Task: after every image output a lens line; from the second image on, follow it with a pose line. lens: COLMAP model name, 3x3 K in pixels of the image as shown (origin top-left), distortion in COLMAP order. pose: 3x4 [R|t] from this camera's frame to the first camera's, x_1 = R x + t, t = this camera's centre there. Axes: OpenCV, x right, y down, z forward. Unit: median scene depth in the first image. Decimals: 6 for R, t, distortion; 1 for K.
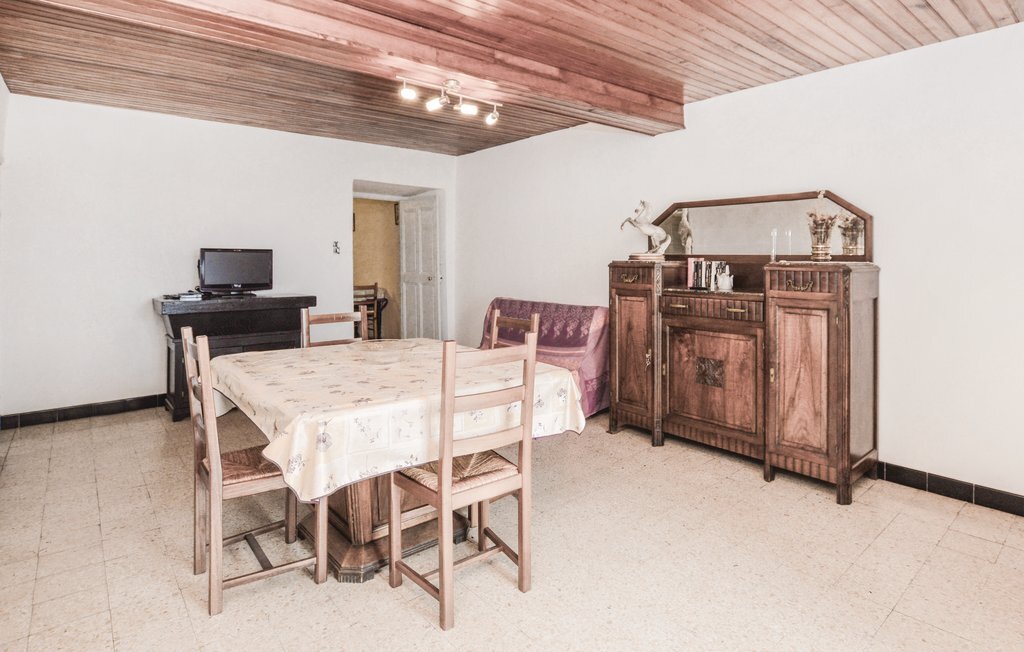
lens RADIAL K [[519.2, 0, 551.4], [0, 519.2, 324.1], [0, 0, 1]] dist [-0.003624, -0.000090]
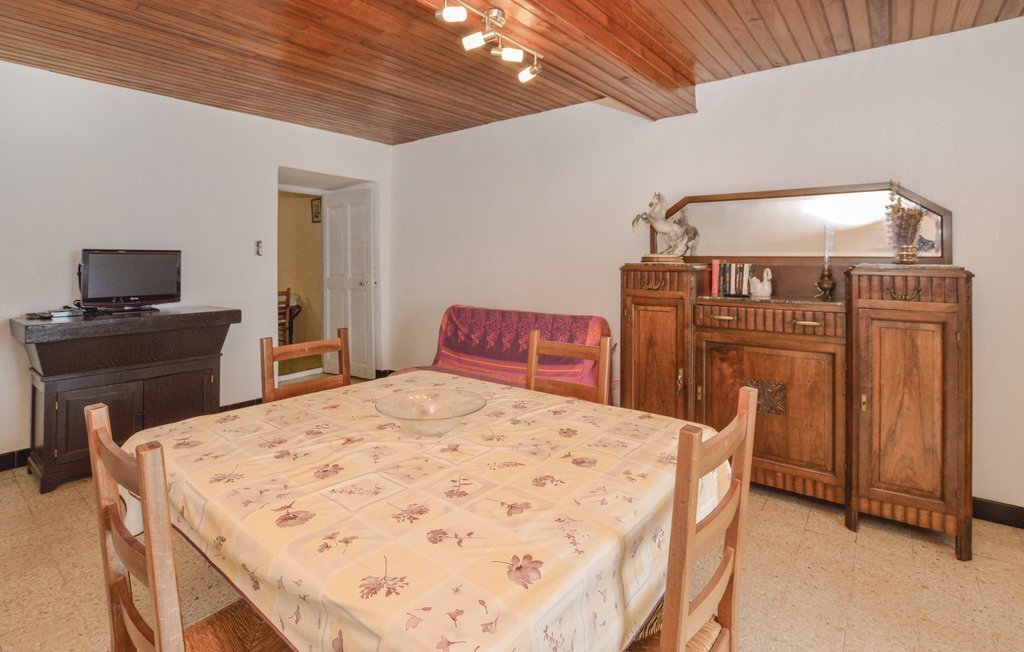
lens RADIAL K [[507.3, 0, 513.7], [0, 507.3, 305.0], [0, 0, 1]] dist [-0.014646, -0.000173]
pose [[0.990025, -0.016043, 0.139974, -0.186137], [0.020955, 0.999213, -0.033693, -0.032577], [-0.139323, 0.036290, 0.989582, 0.230316]]
